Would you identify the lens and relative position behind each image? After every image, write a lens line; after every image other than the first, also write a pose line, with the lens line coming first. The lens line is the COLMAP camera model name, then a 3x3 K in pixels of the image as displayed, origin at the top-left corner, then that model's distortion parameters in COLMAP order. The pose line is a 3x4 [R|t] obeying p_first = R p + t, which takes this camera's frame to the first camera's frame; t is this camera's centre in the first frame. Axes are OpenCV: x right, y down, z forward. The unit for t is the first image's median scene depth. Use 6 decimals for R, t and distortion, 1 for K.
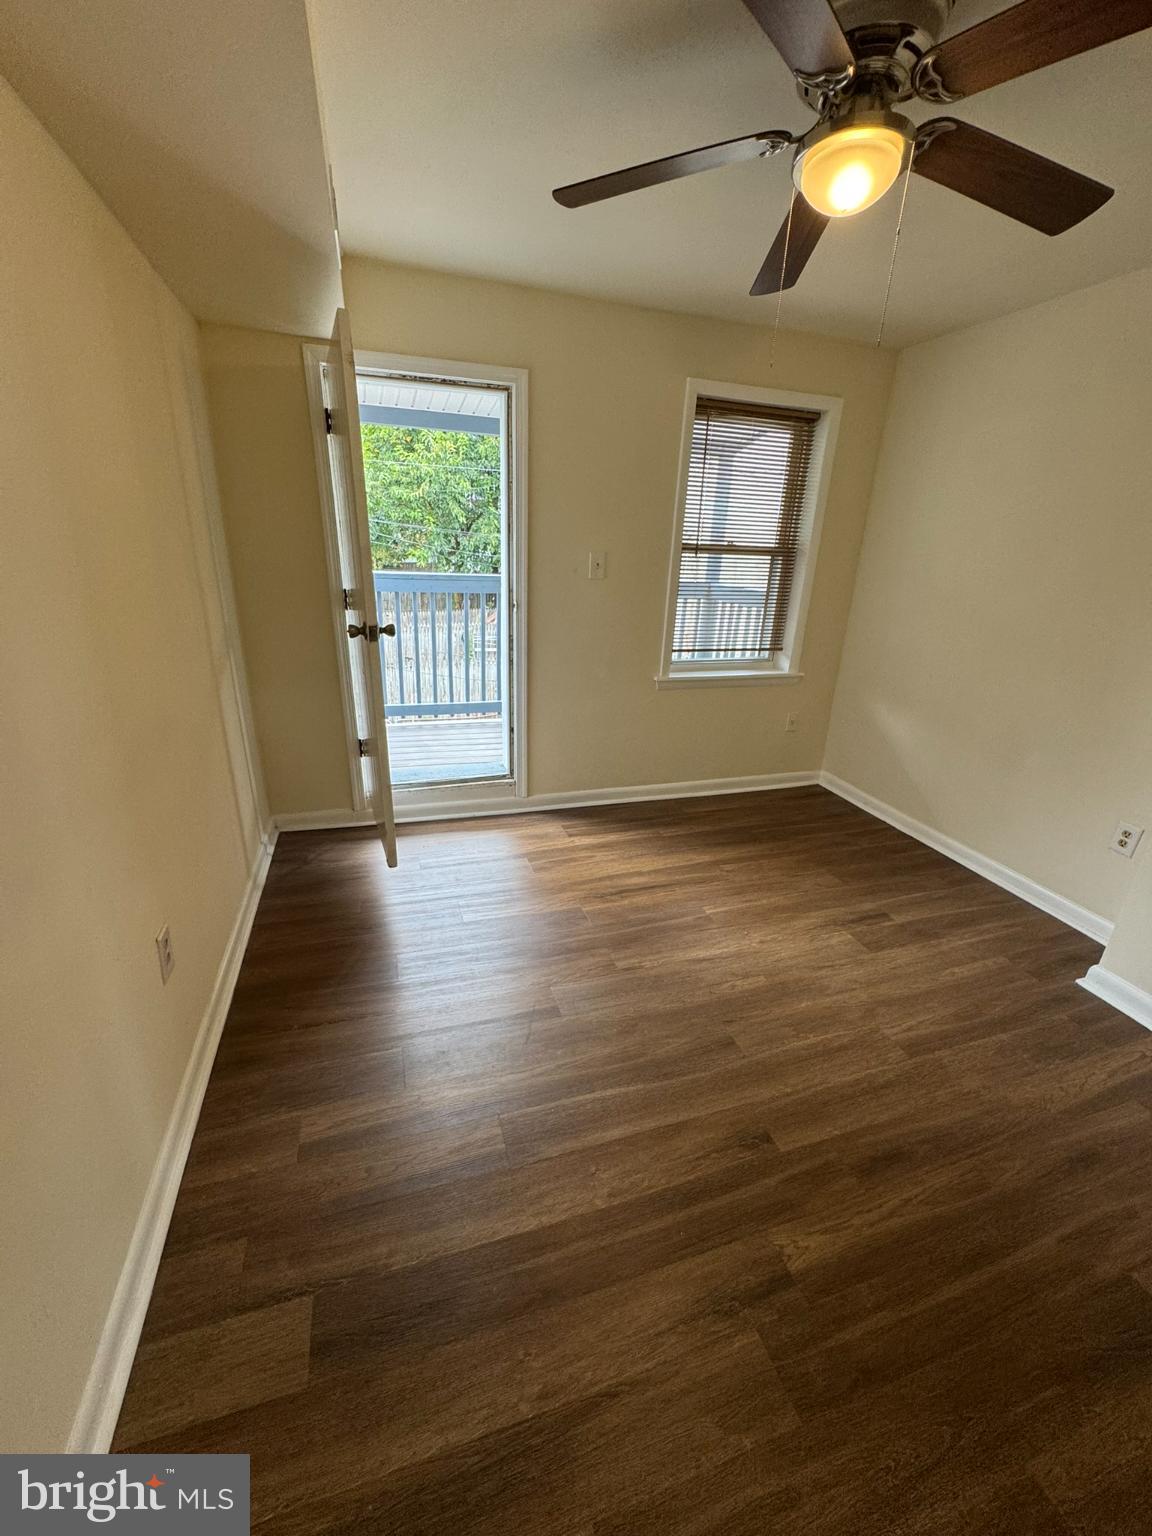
lens RADIAL K [[616.3, 0, 569.4], [0, 616.3, 765.6], [0, 0, 1]] dist [-0.001327, 0.000299]
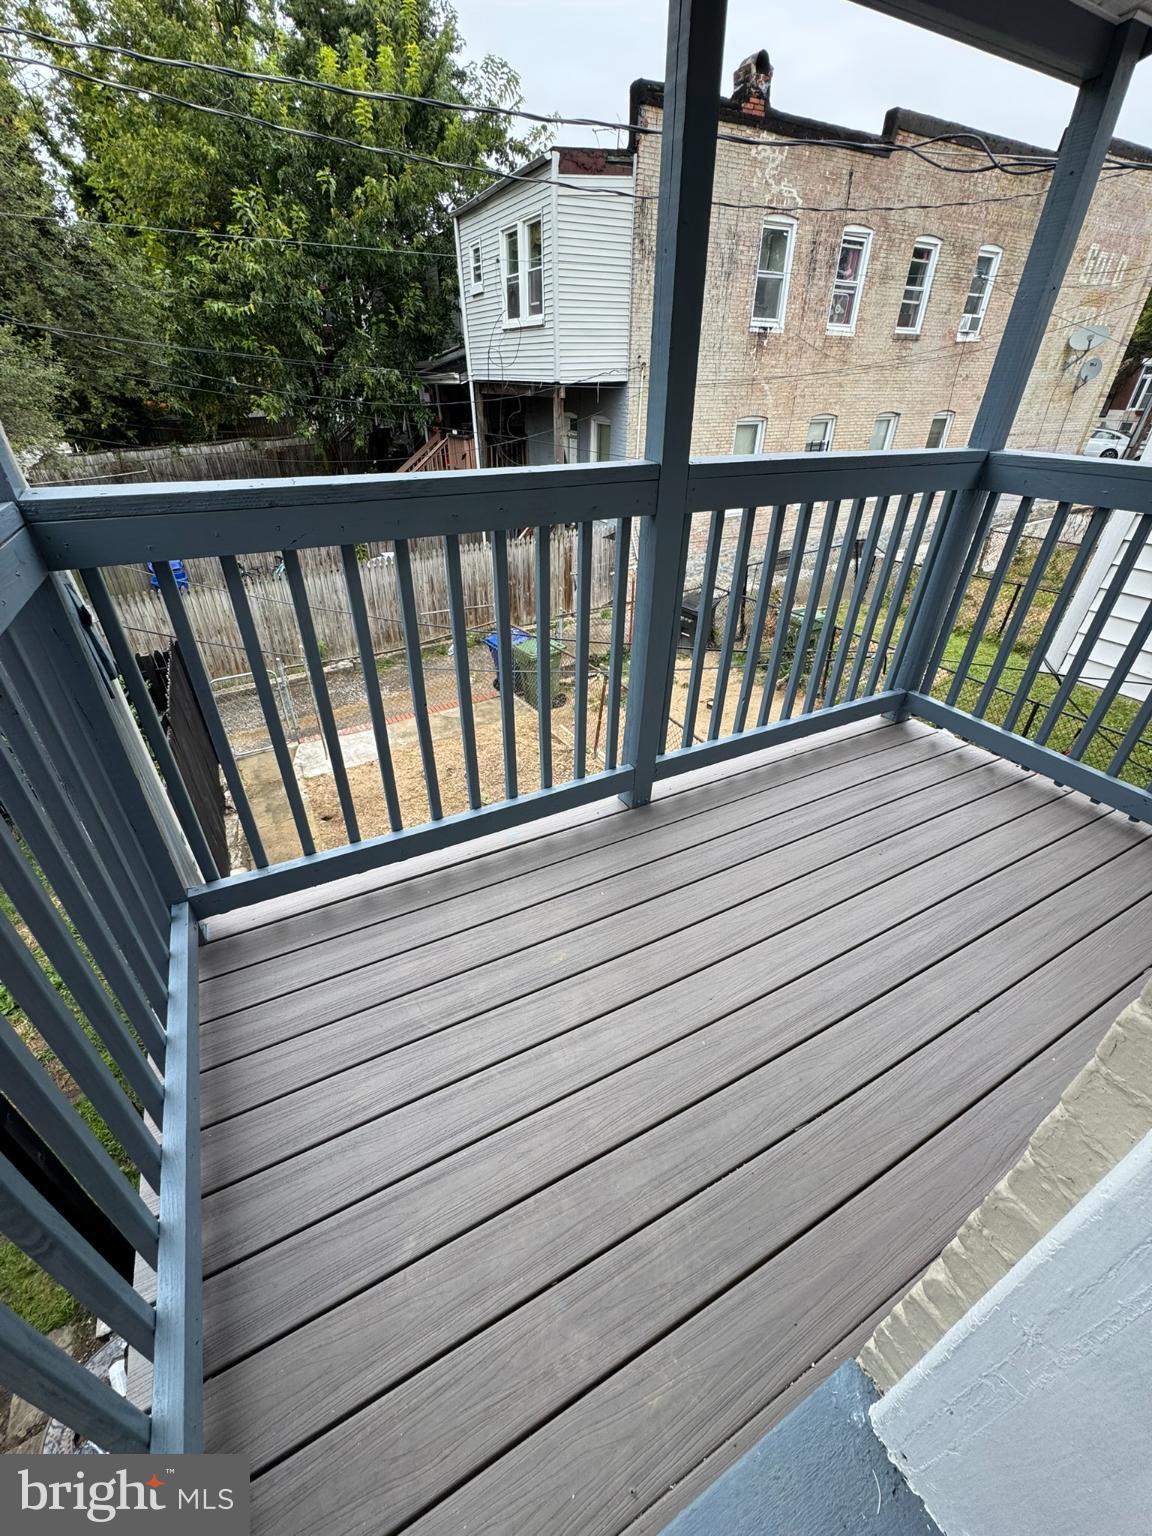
lens RADIAL K [[616.3, 0, 571.7], [0, 616.3, 761.2], [0, 0, 1]] dist [-0.001327, 0.000299]
pose [[0.983143, -0.124255, 0.134127, -0.039577], [0.094145, 0.972896, 0.211211, -0.054141], [-0.156736, -0.195024, 0.968194, 0.159075]]
